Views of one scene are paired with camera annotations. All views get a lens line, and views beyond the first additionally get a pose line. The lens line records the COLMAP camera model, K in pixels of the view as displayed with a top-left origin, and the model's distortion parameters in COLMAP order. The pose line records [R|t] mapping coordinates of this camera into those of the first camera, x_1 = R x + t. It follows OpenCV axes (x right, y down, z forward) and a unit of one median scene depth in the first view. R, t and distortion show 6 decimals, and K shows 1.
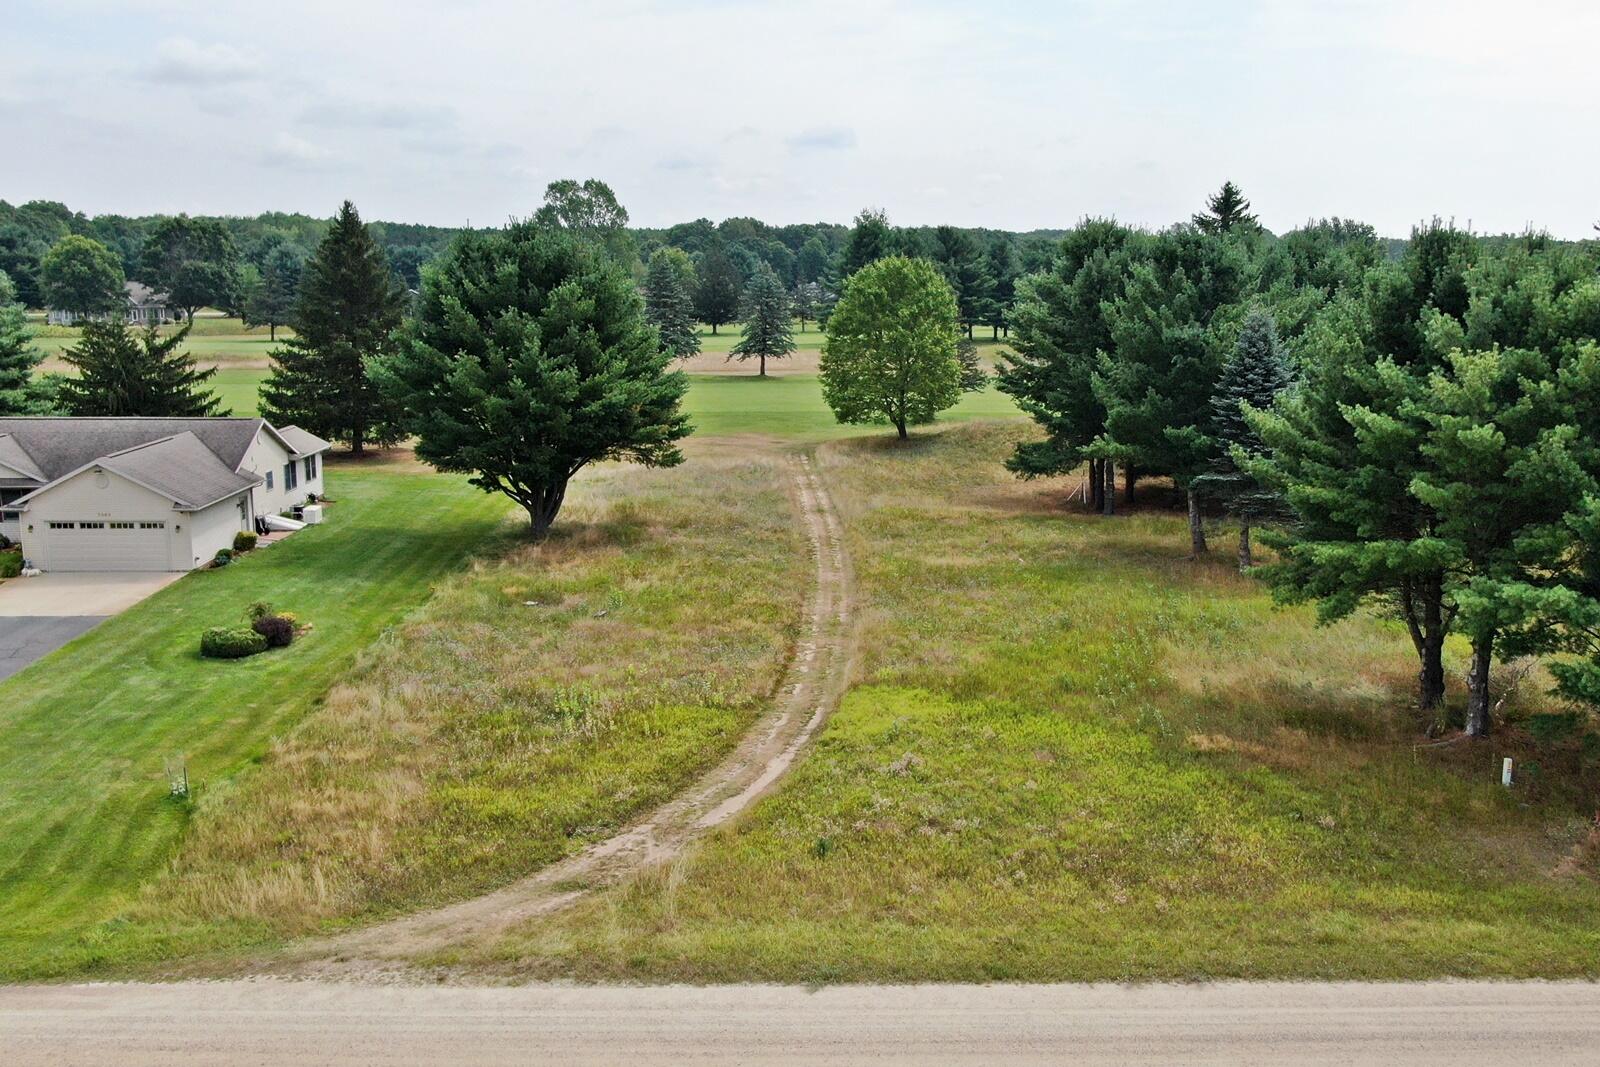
lens RADIAL K [[1115.0, 0, 861.1], [0, 1115.0, 590.7], [0, 0, 1]] dist [-0.011321, 0.003206]
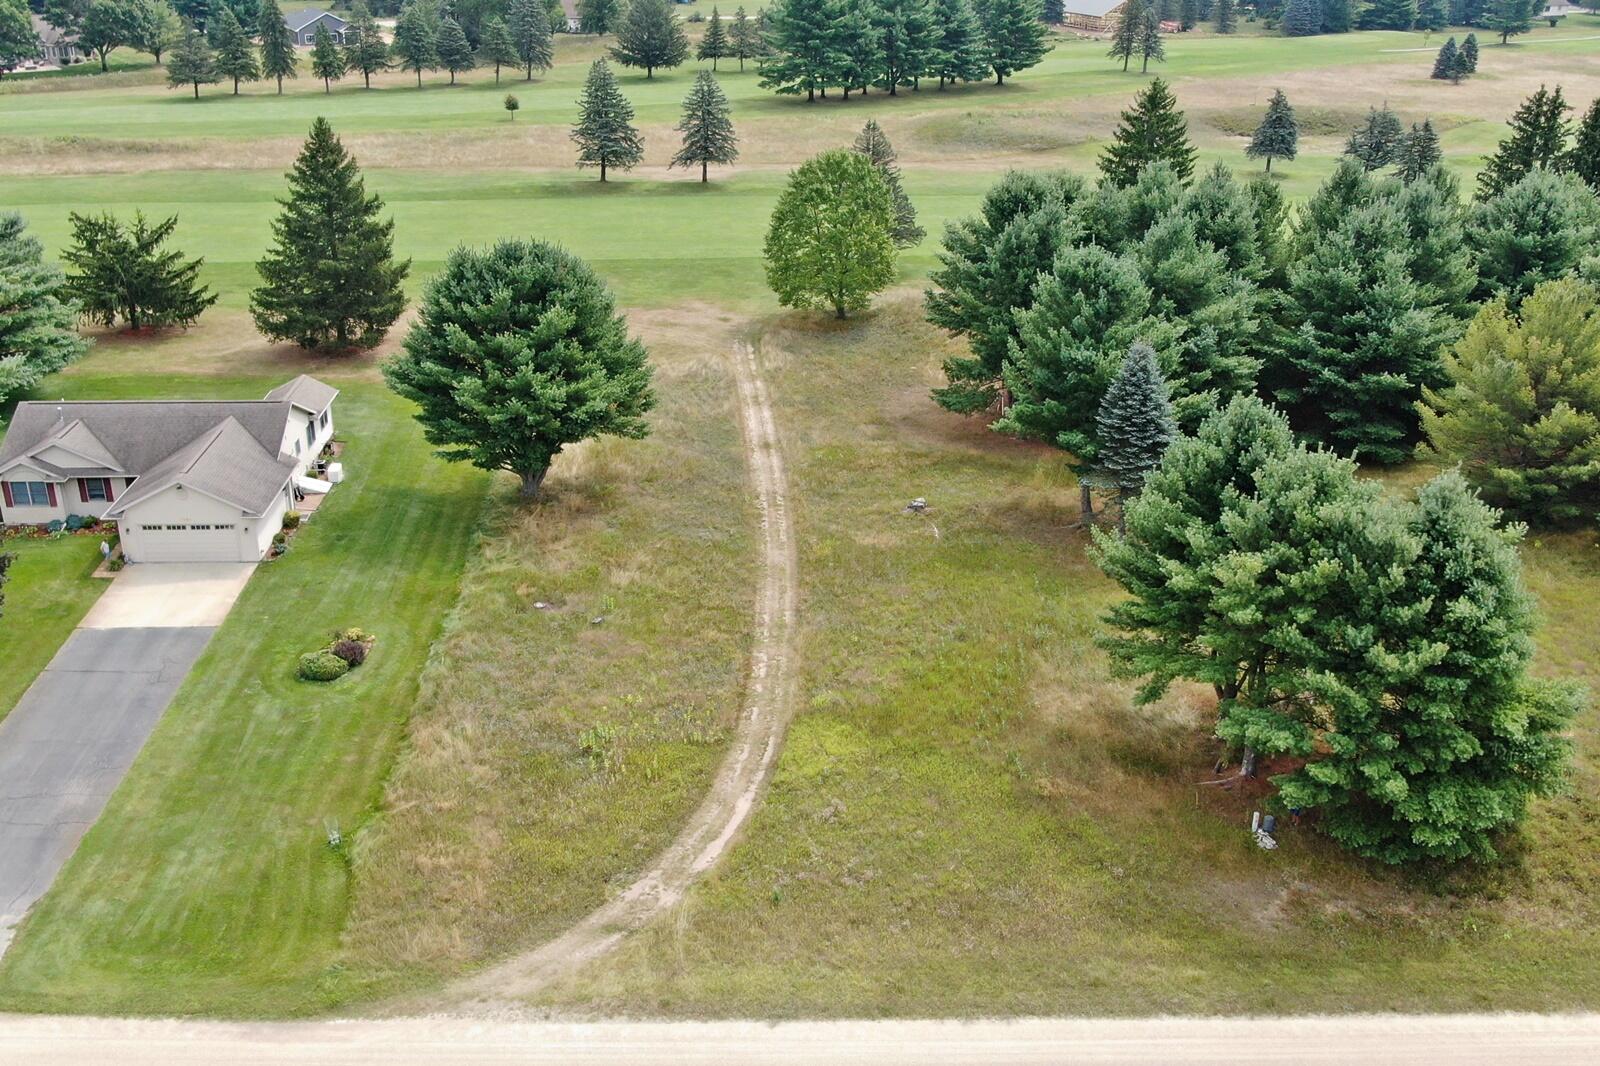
lens RADIAL K [[1115.0, 0, 796.0], [0, 1115.0, 530.8], [0, 0, 1]] dist [-0.011321, 0.003206]
pose [[0.999974, 0.006607, -0.002785, -0.005631], [-0.006010, 0.984215, 0.176875, -0.397706], [0.003909, -0.176854, 0.984229, -0.299916]]
